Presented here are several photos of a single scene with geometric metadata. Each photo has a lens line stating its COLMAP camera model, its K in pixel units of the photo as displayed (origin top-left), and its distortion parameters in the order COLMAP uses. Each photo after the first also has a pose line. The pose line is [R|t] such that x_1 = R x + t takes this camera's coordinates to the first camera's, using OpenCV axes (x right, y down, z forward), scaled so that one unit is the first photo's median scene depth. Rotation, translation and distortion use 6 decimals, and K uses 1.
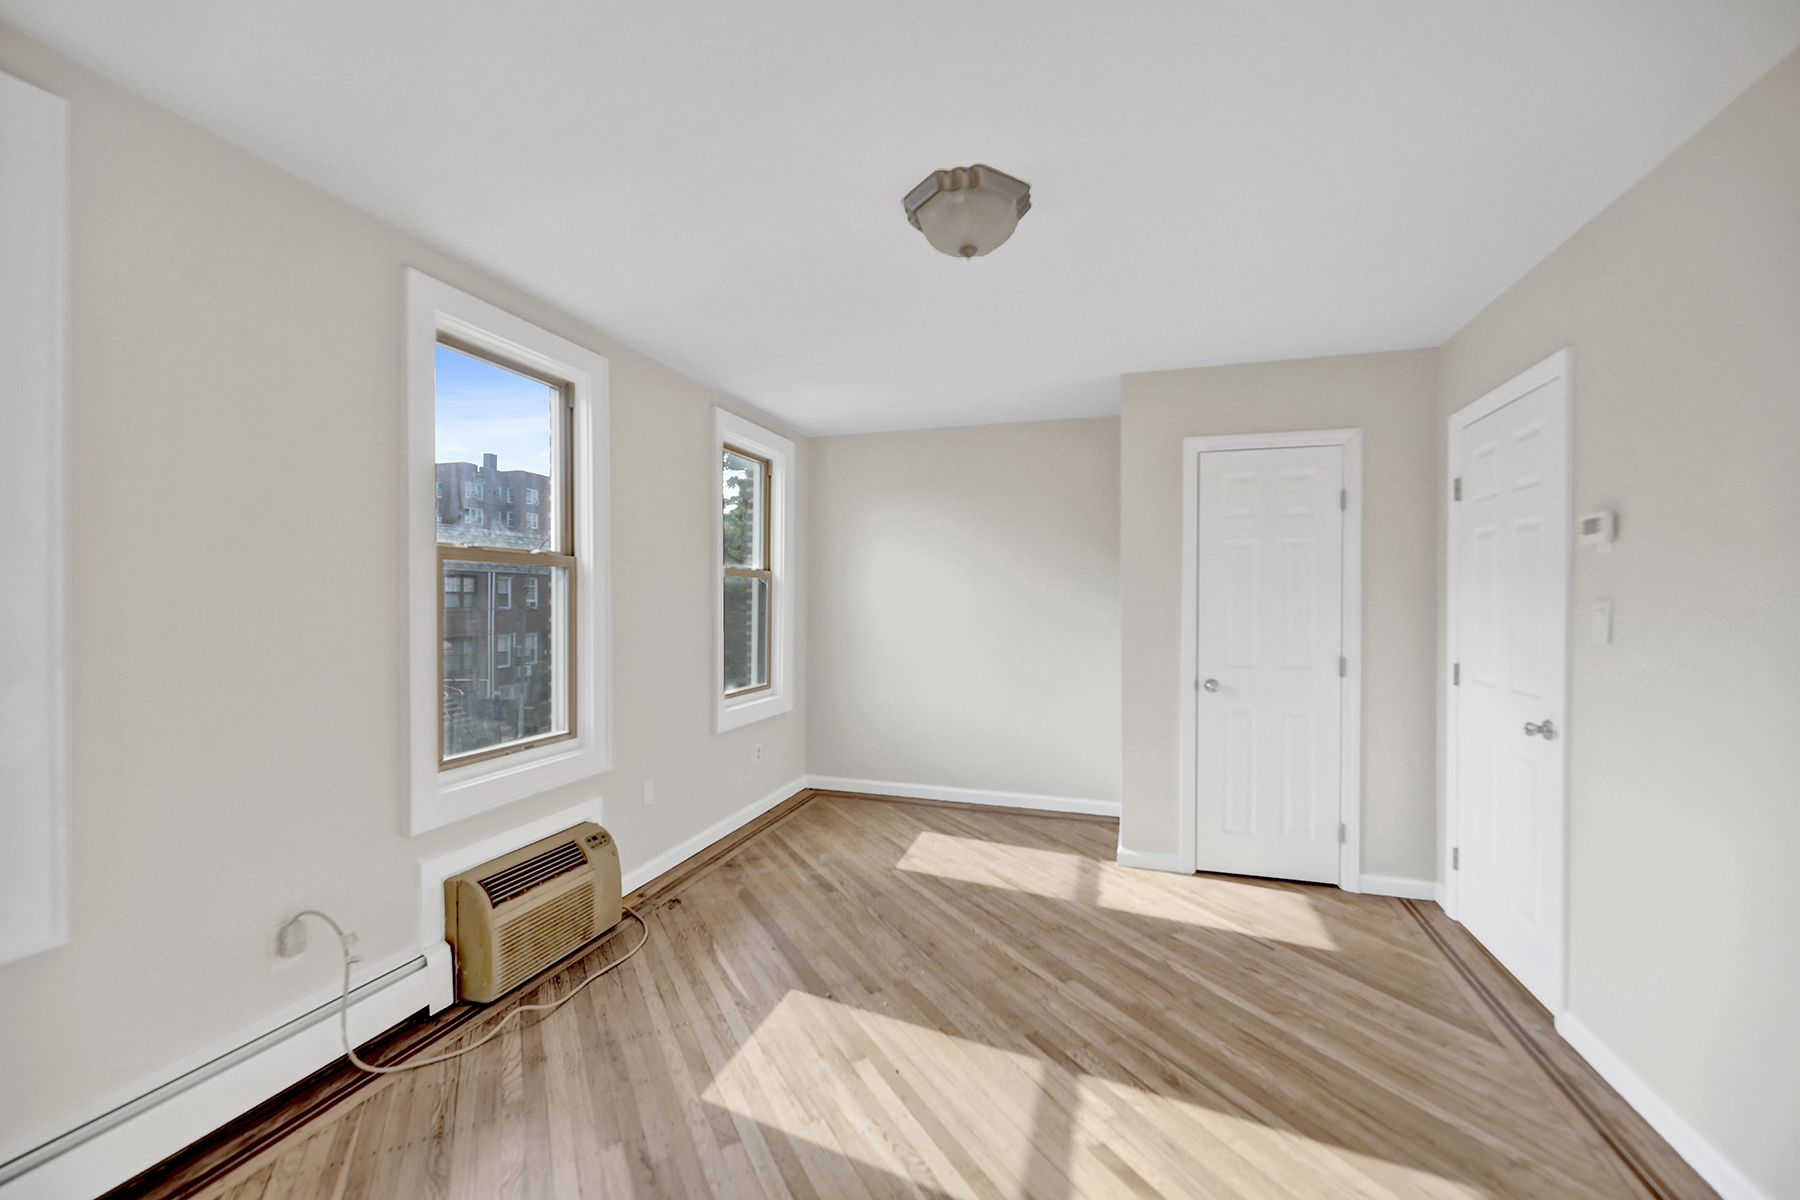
lens RADIAL K [[761.3, 0, 895.1], [0, 761.3, 605.3], [0, 0, 1]] dist [0.000367, -0.002903]
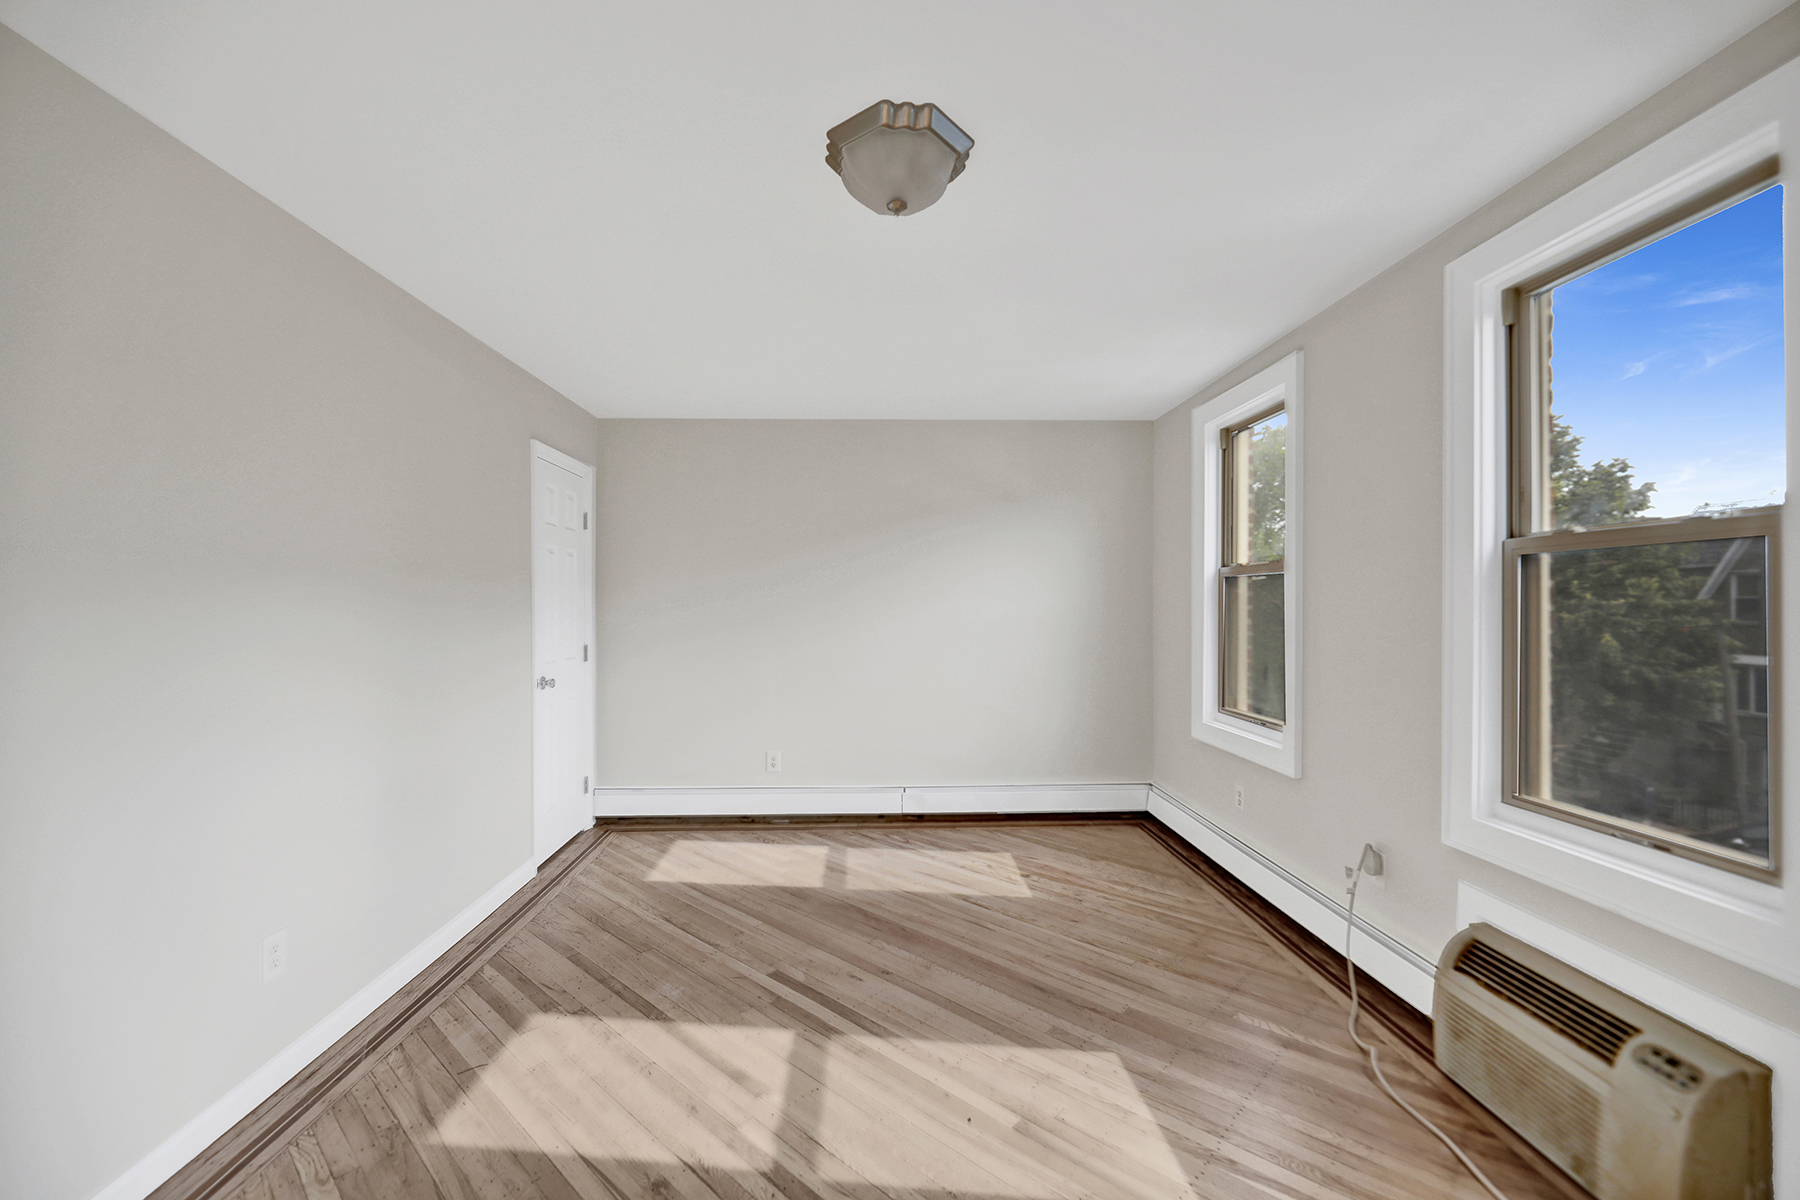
lens RADIAL K [[761.3, 0, 895.1], [0, 761.3, 605.3], [0, 0, 1]] dist [0.000367, -0.002903]
pose [[-0.941872, 0.007121, -0.335896, 0.398407], [-0.000292, 0.999758, 0.022013, -0.027935], [0.335972, 0.020832, -0.941642, 1.852847]]
